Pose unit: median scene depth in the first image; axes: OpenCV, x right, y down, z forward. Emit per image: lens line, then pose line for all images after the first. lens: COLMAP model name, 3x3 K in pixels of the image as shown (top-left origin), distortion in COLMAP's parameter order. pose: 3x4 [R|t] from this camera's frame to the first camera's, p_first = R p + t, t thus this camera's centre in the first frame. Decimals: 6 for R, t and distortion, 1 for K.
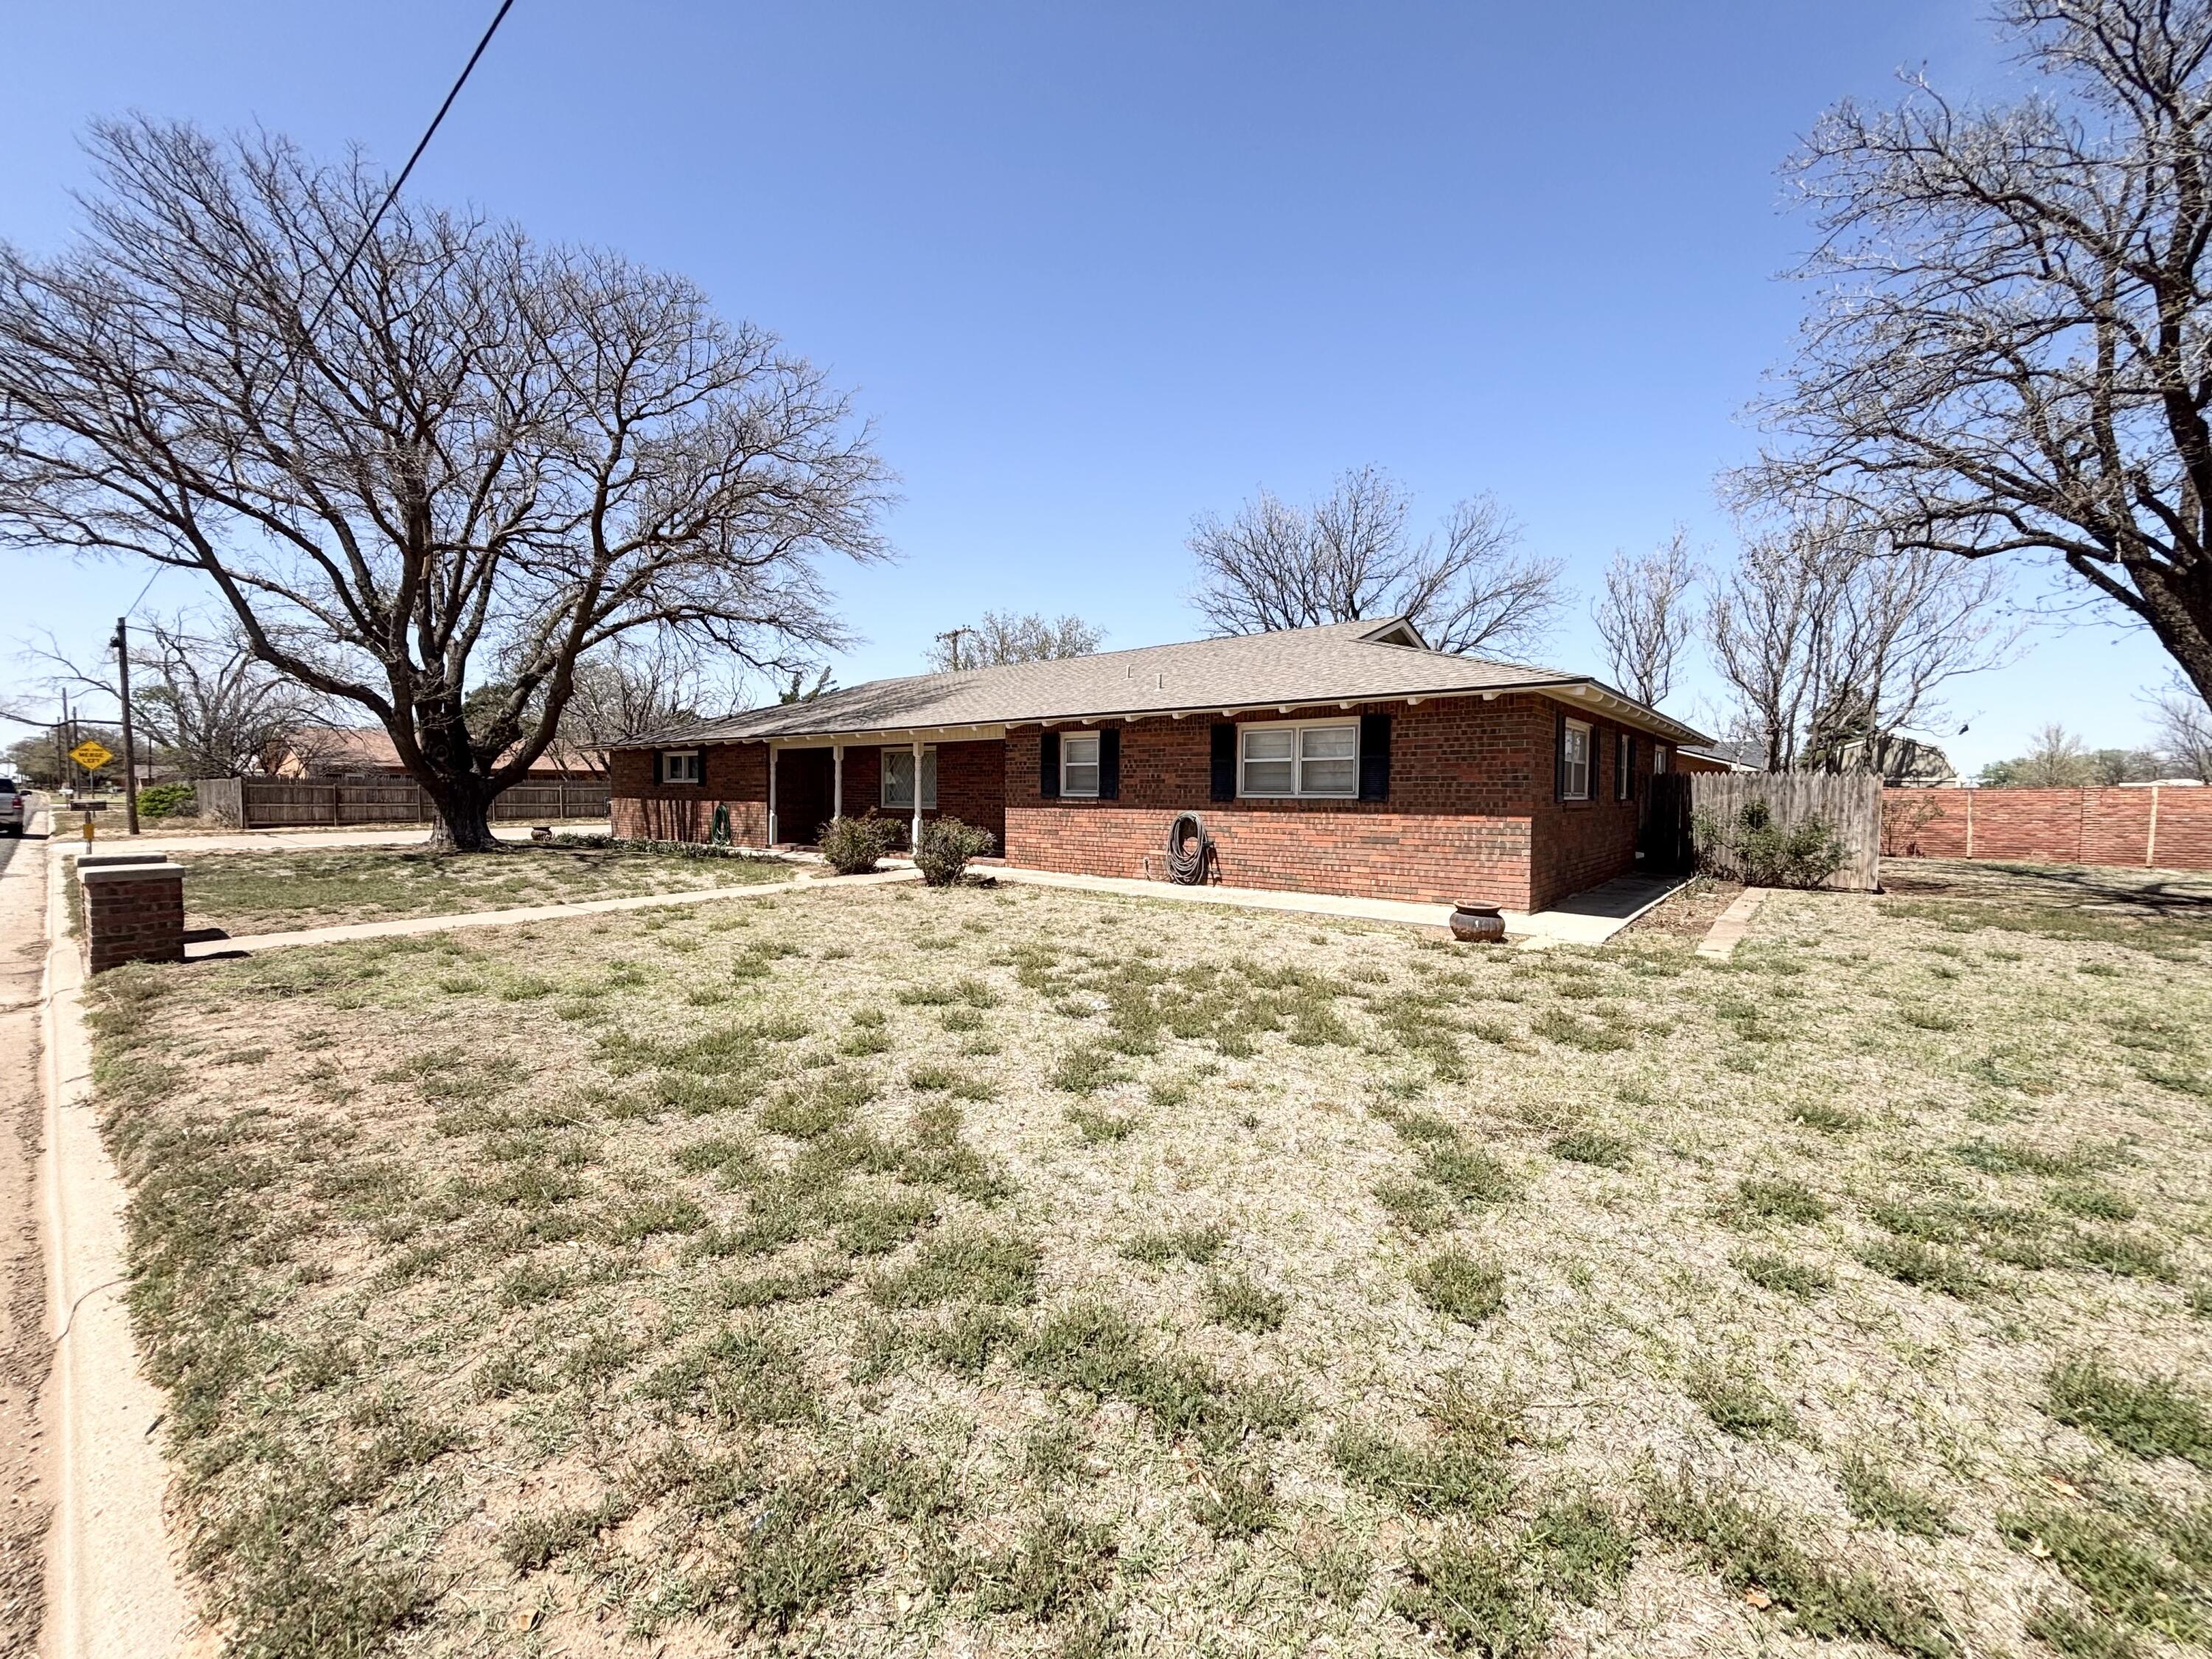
lens RADIAL K [[887.9, 0, 1102.7], [0, 887.9, 821.9], [0, 0, 1]] dist [0.000328, -0.001668]
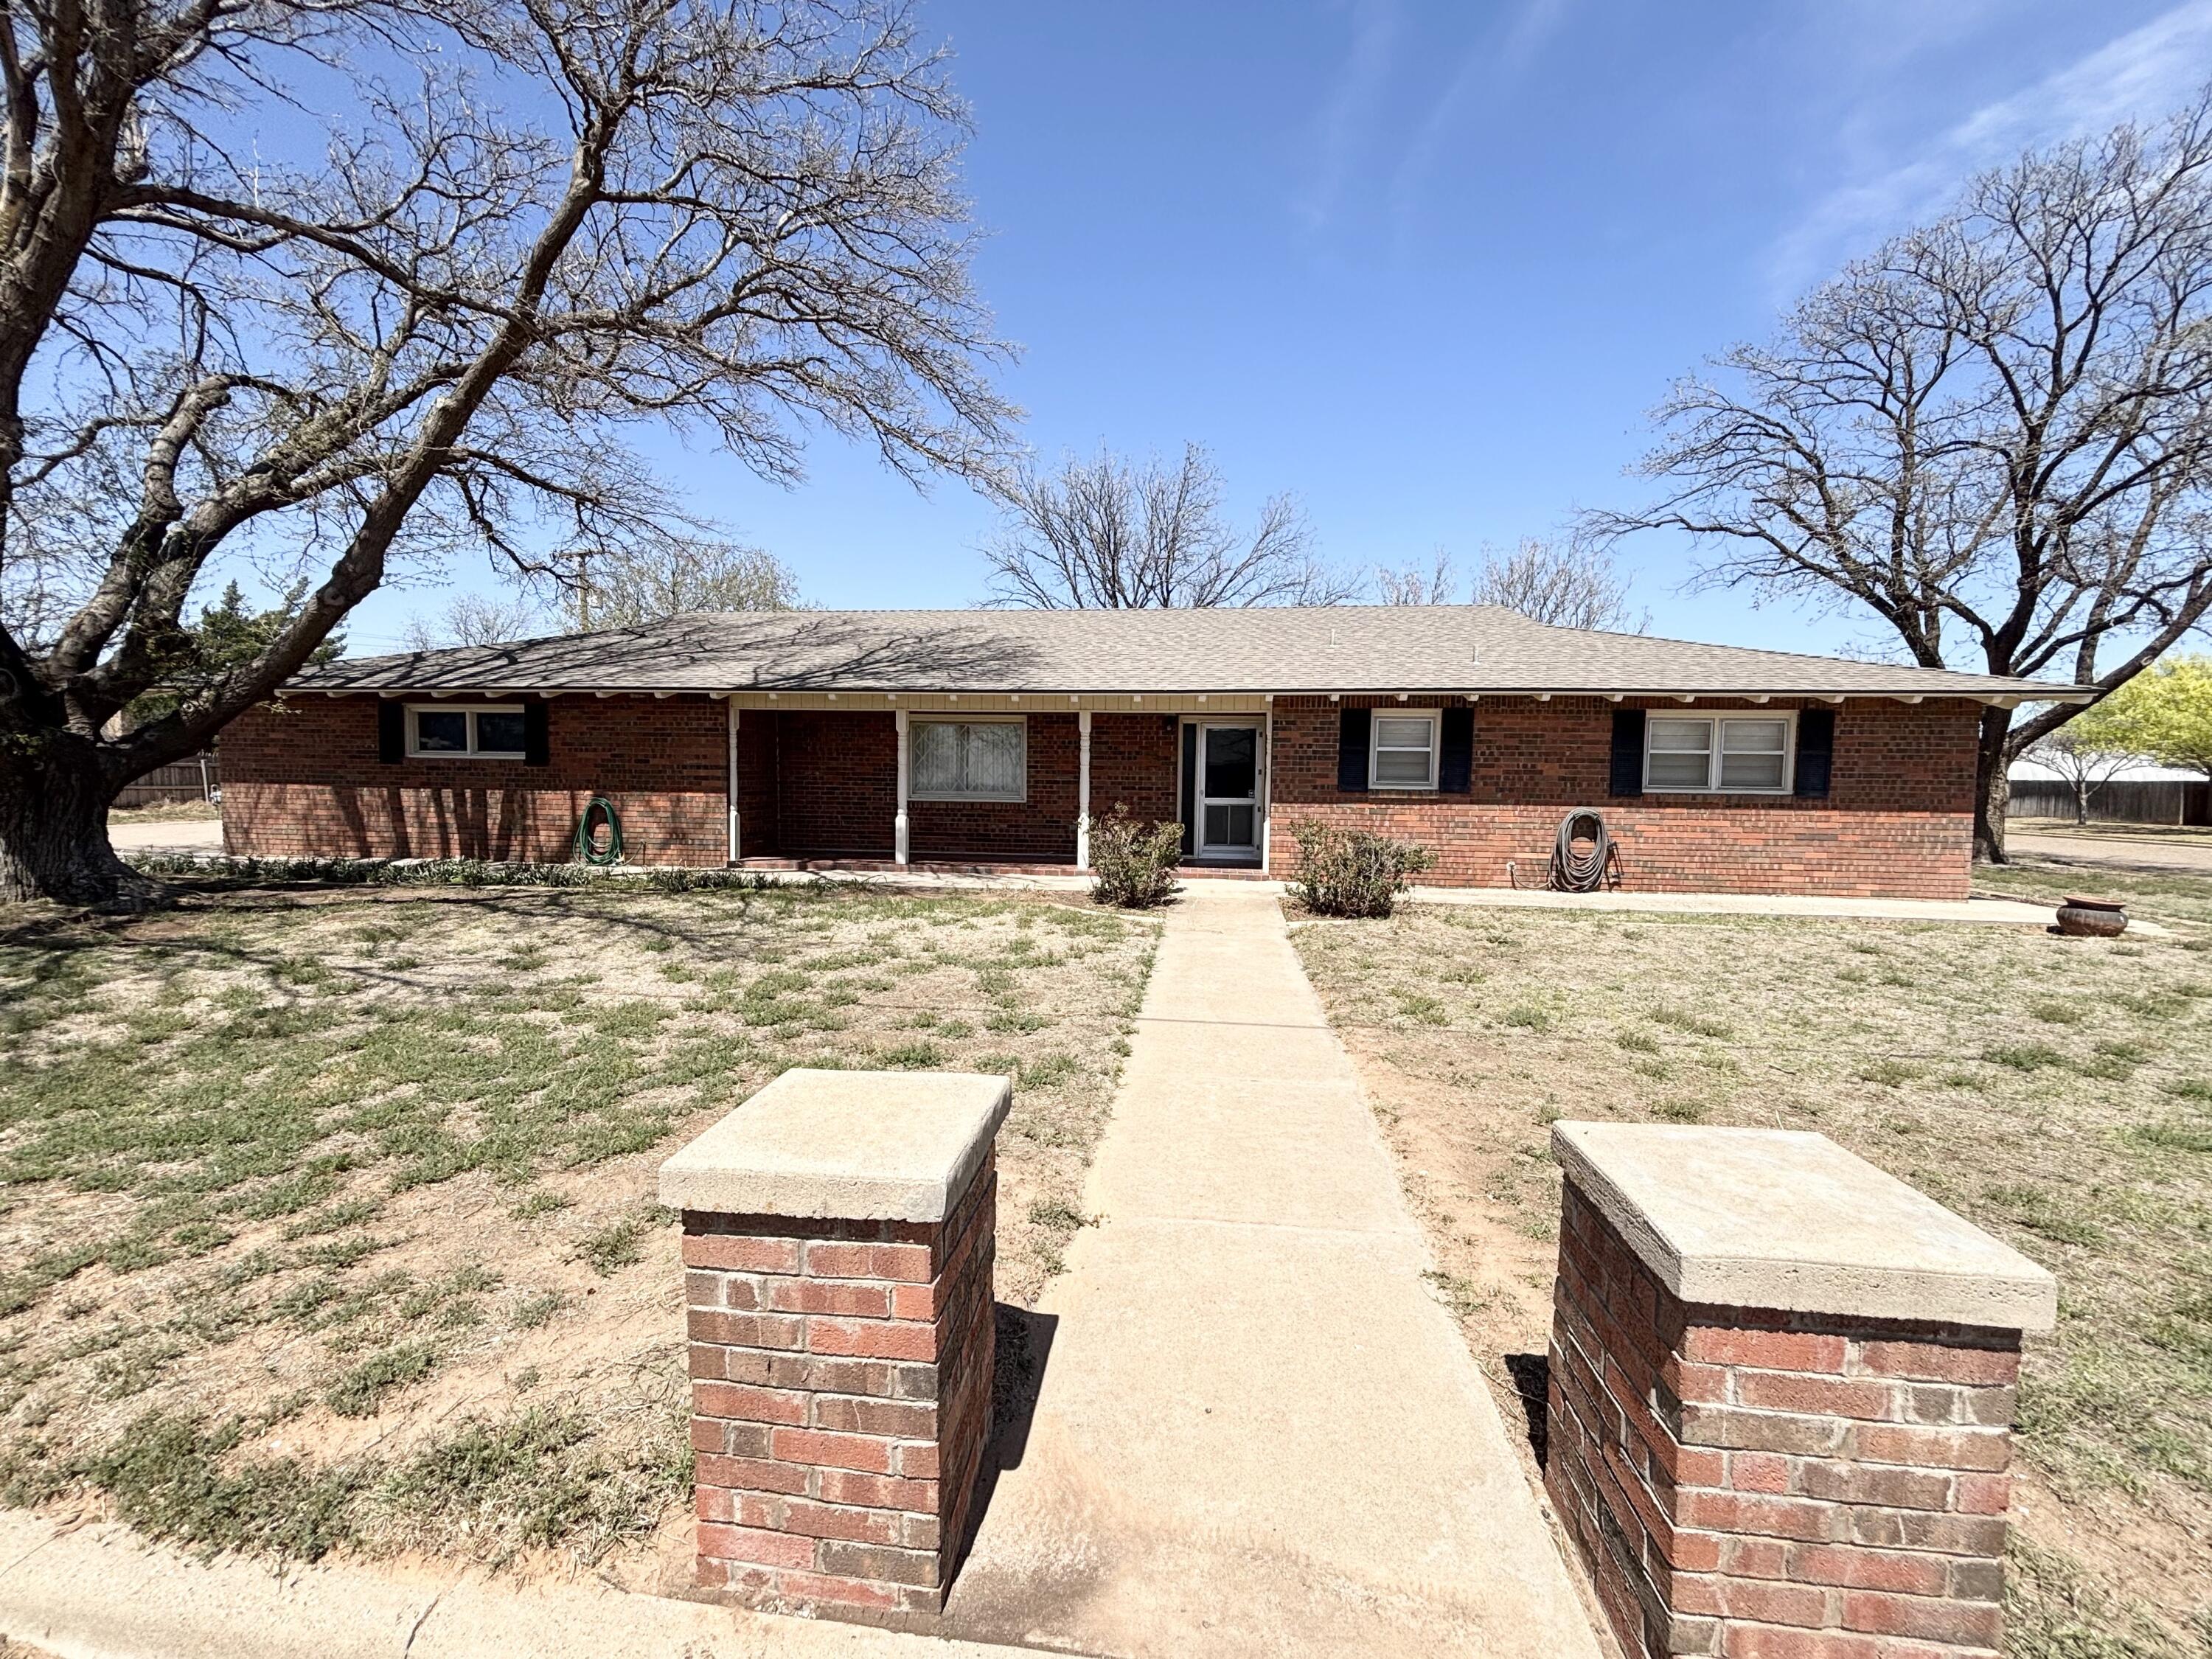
lens RADIAL K [[887.9, 0, 1100.1], [0, 887.9, 836.9], [0, 0, 1]] dist [0.000328, -0.001668]
pose [[0.840377, -0.024483, 0.541450, -0.798132], [0.007598, 0.999413, 0.033400, -0.016508], [-0.541950, -0.023955, 0.840070, 0.533254]]
